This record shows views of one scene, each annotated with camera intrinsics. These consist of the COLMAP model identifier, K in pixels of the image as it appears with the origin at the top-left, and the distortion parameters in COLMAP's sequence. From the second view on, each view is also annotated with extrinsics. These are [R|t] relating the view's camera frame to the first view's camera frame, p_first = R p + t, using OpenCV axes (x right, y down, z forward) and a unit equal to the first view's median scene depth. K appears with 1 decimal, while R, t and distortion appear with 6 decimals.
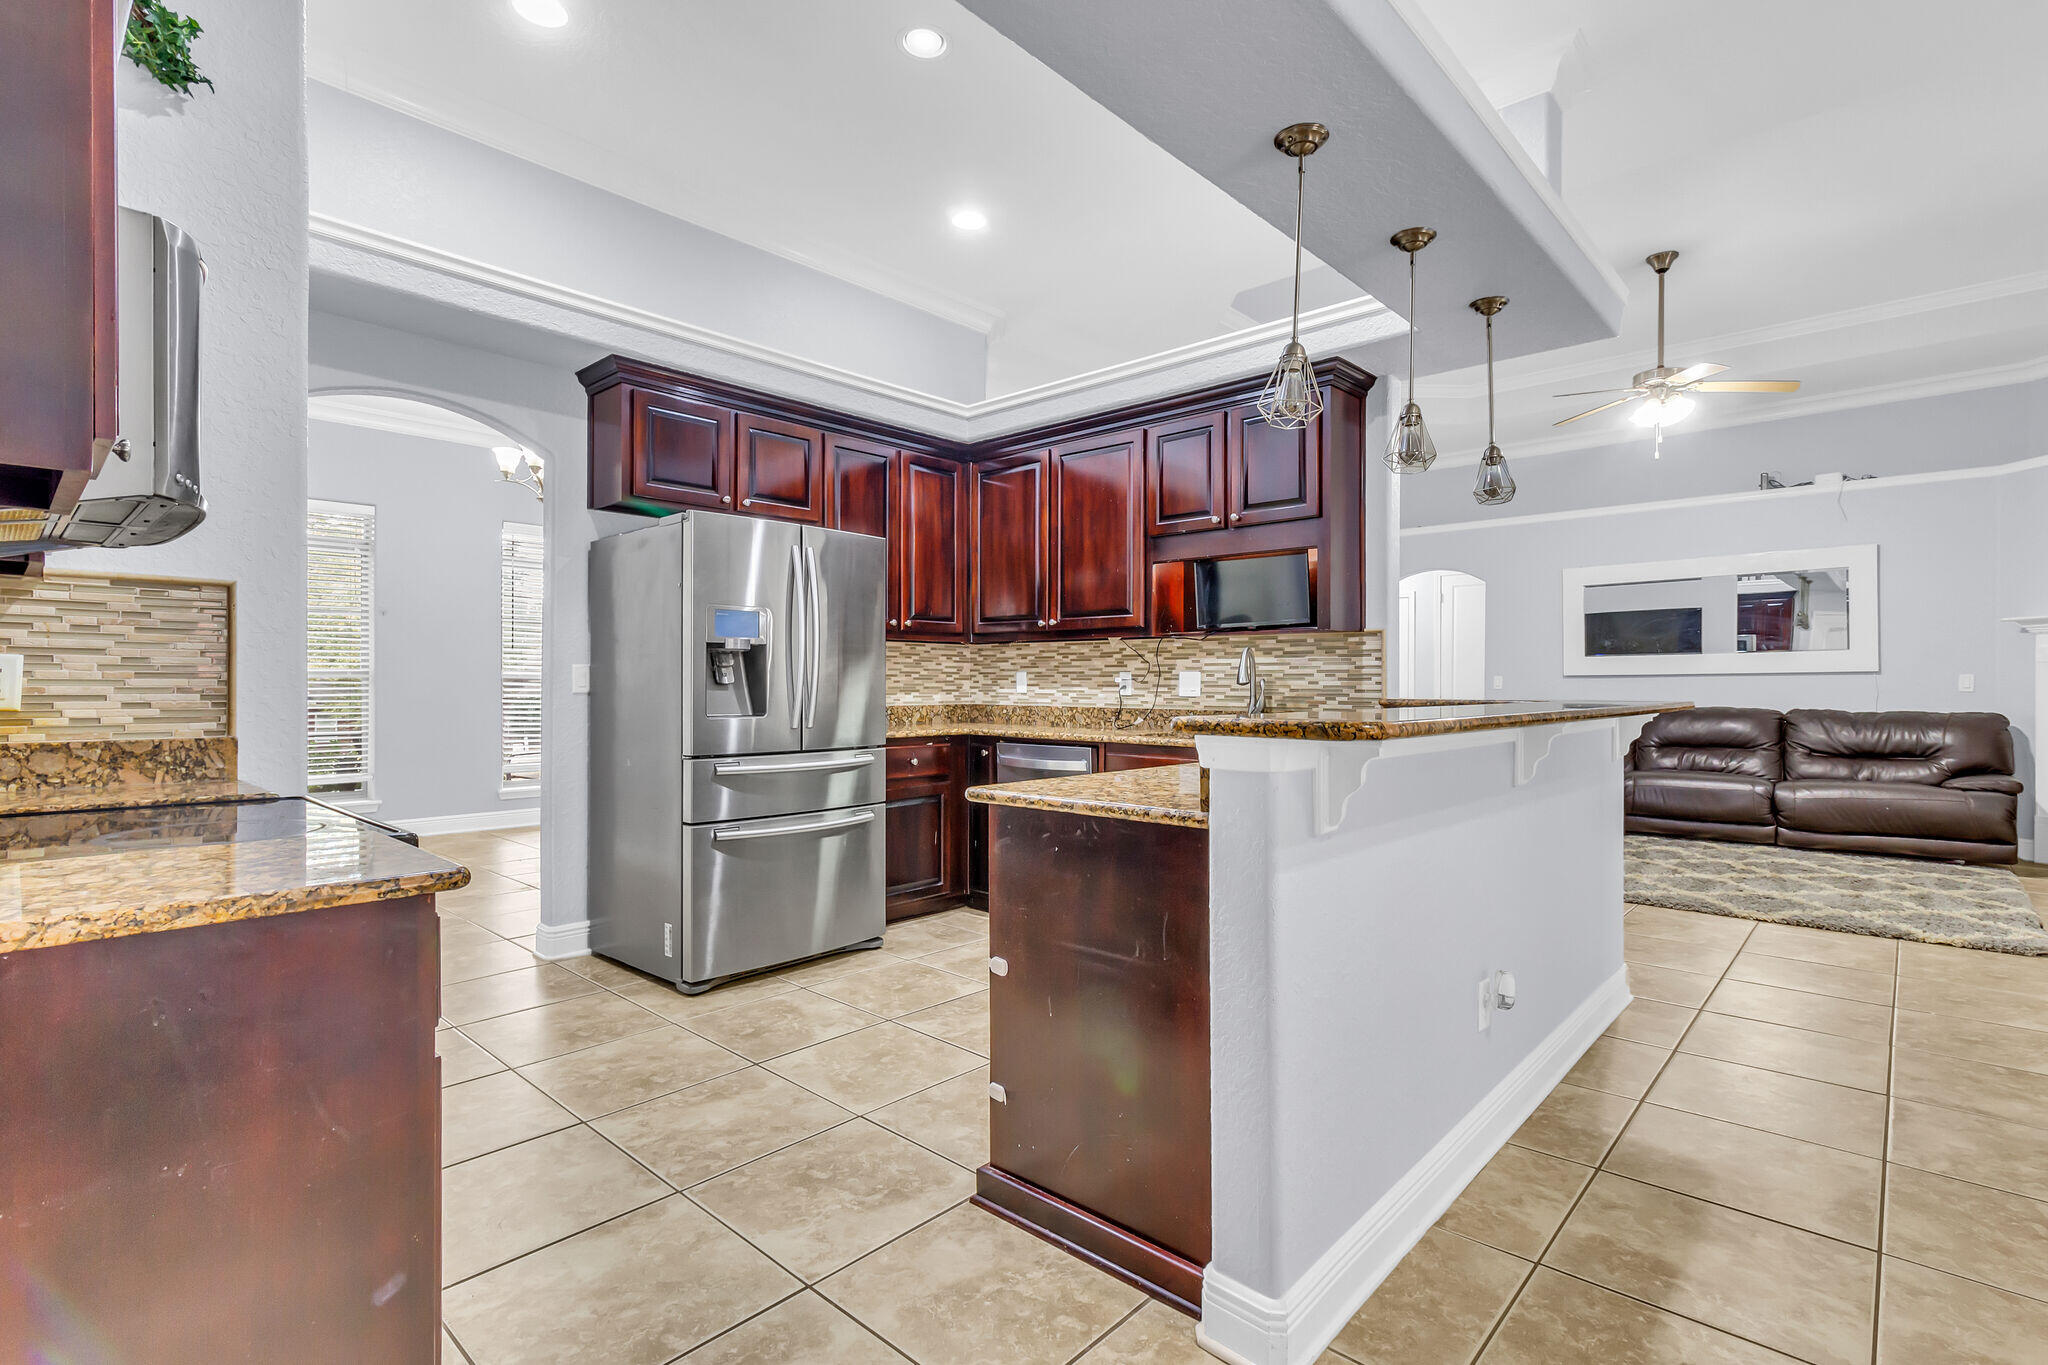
lens RADIAL K [[974.2, 0, 1044.5], [0, 974.2, 670.4], [0, 0, 1]] dist [0.001679, -0.000303]
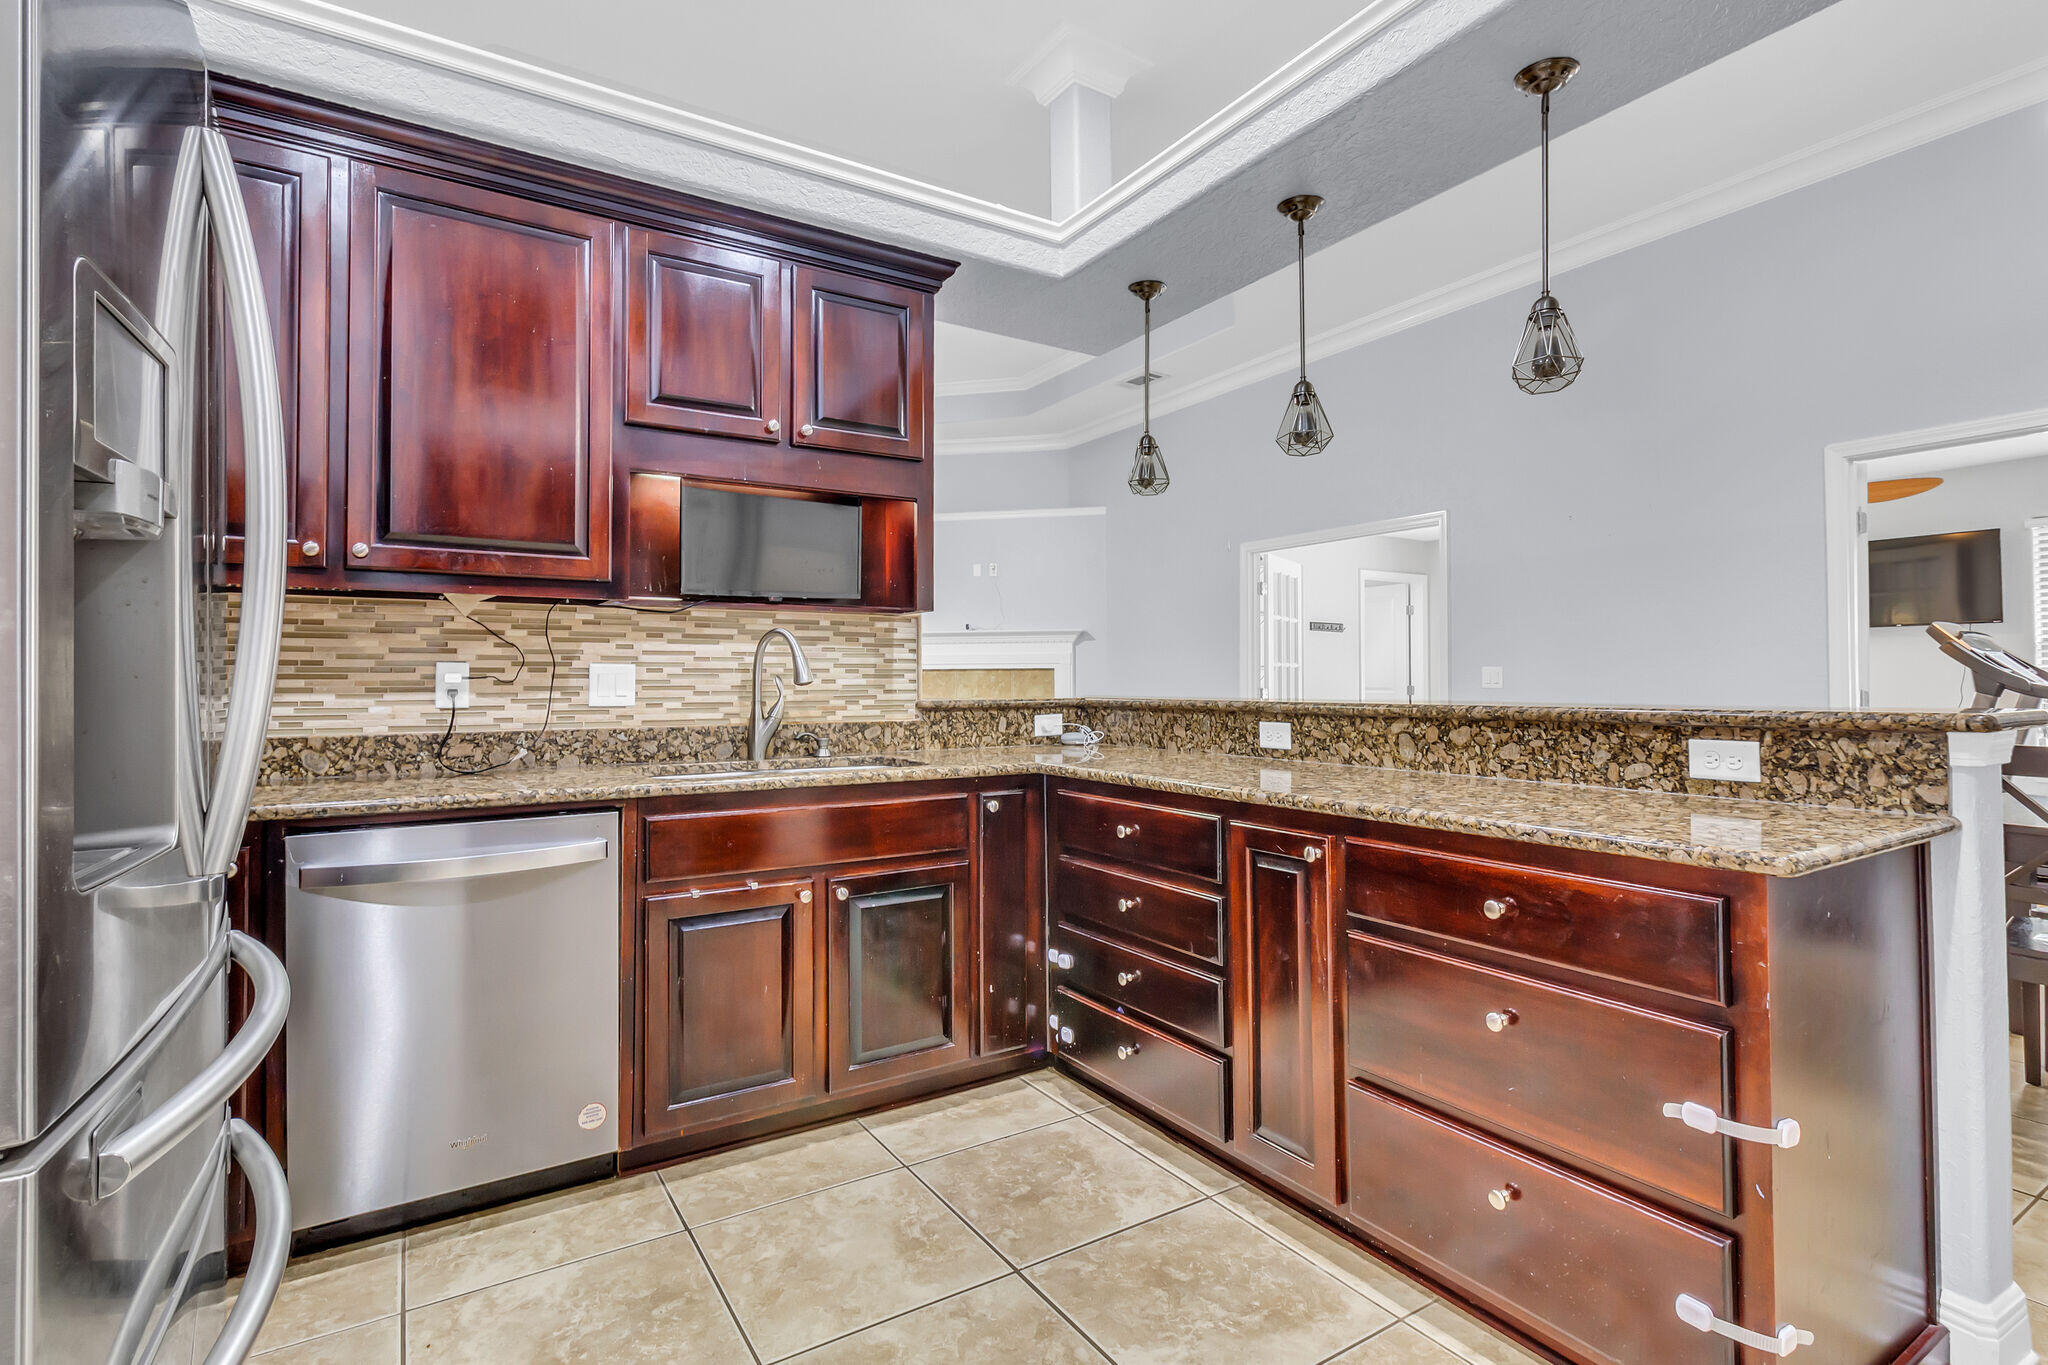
lens RADIAL K [[974.2, 0, 1044.9], [0, 974.2, 675.6], [0, 0, 1]] dist [0.001679, -0.000303]
pose [[0.261425, 0.001190, 0.965223, -0.280550], [-0.007139, 0.999974, 0.000701, 0.004877], [-0.965197, -0.007074, 0.261427, 0.471777]]
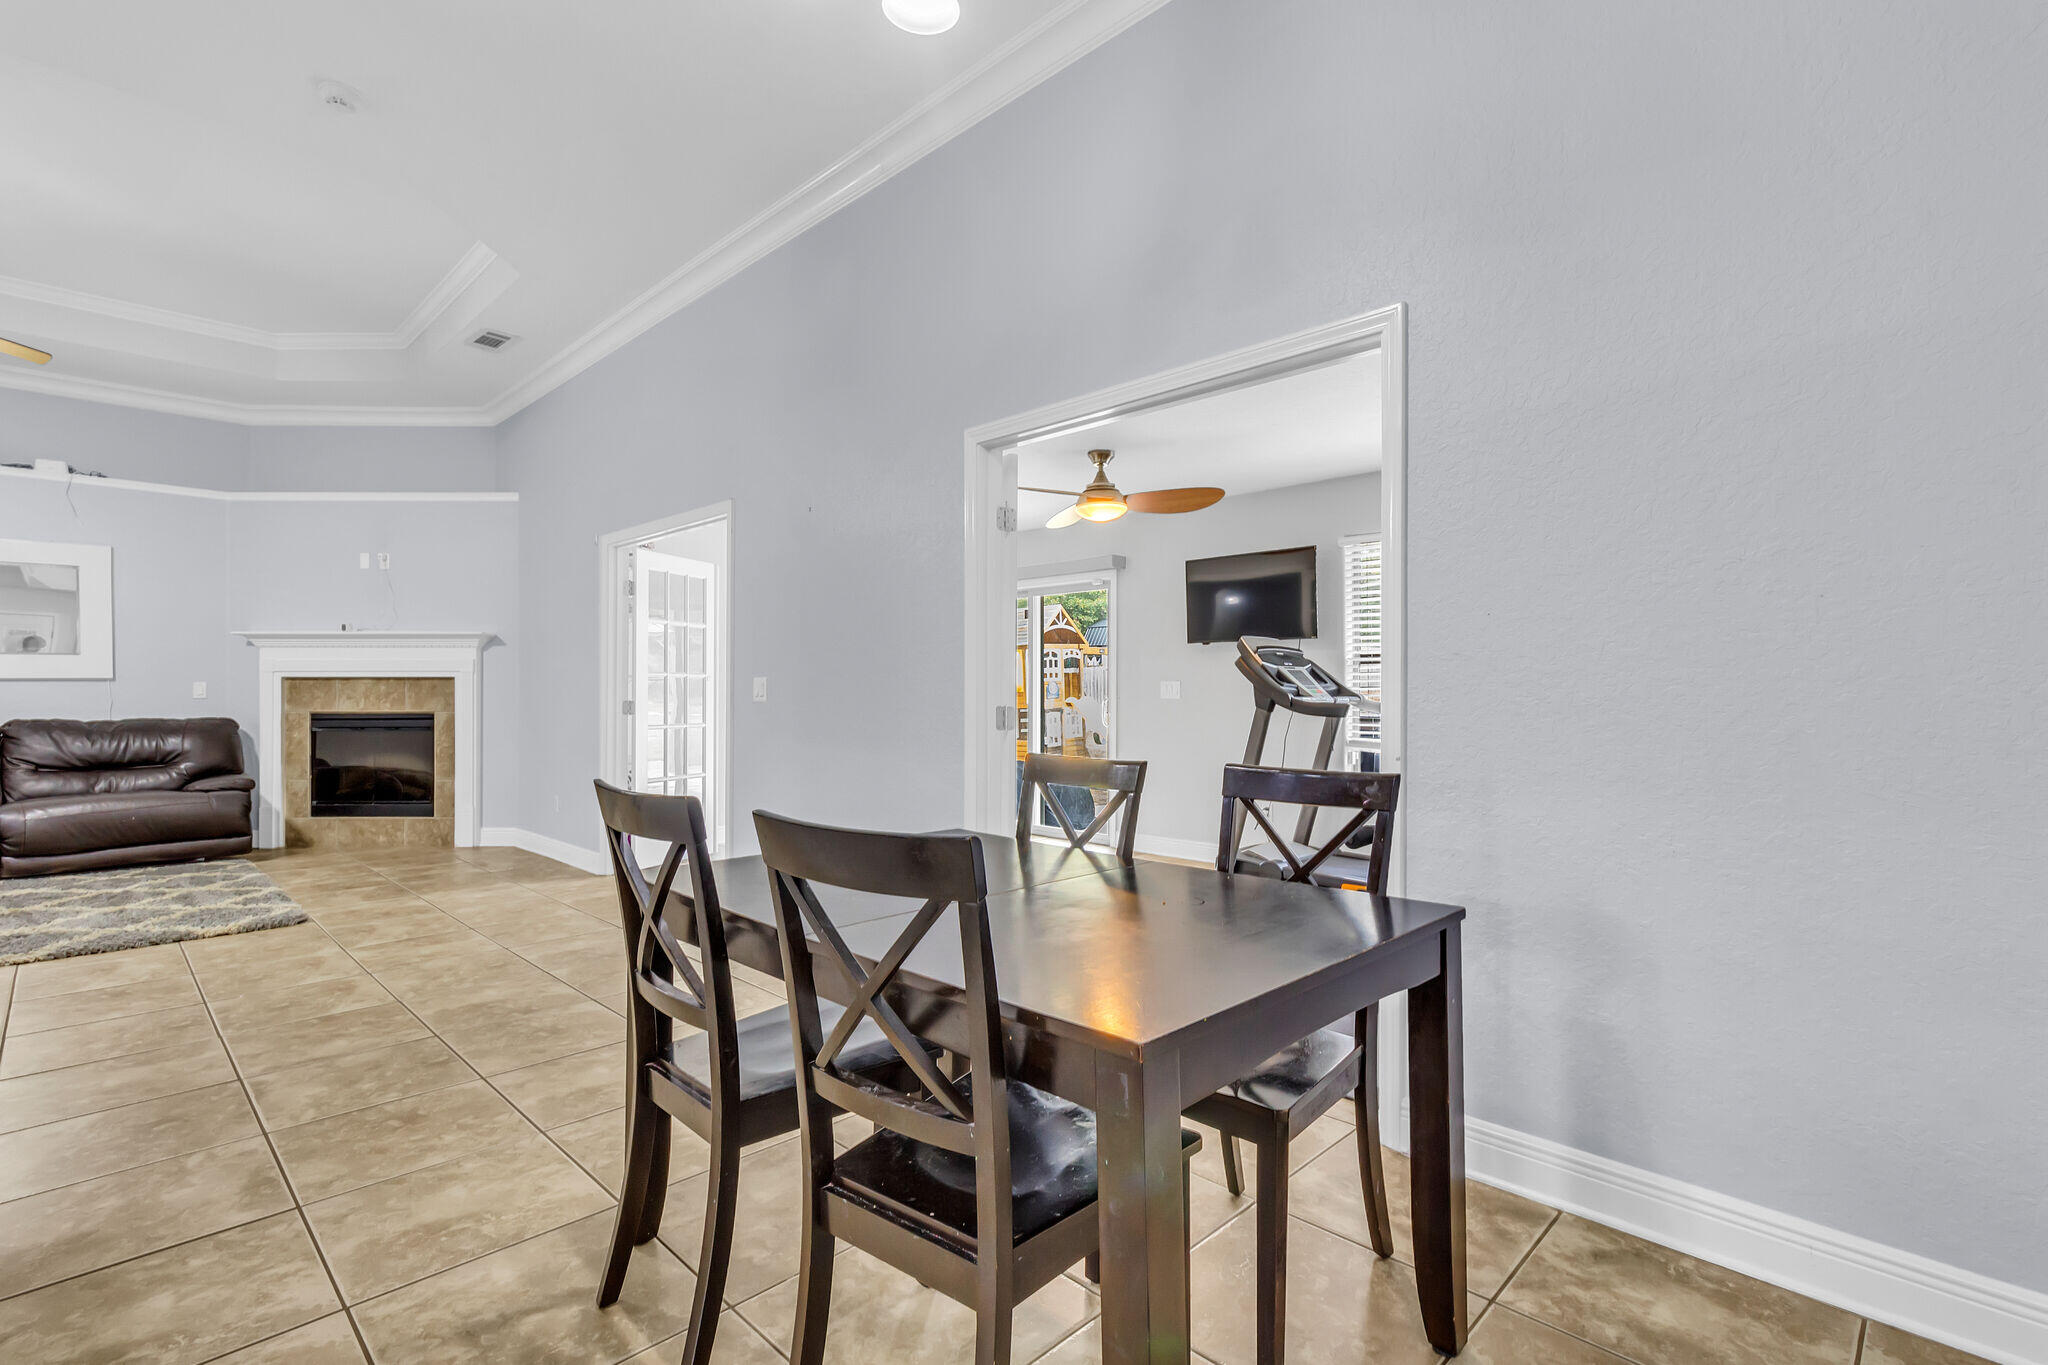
lens RADIAL K [[974.2, 0, 1033.3], [0, 974.2, 680.7], [0, 0, 1]] dist [0.001679, -0.000303]
pose [[0.040810, 0.011329, 0.999103, -0.088579], [-0.012361, 0.999865, -0.010832, 0.002790], [-0.999090, -0.011907, 0.040944, 0.057405]]
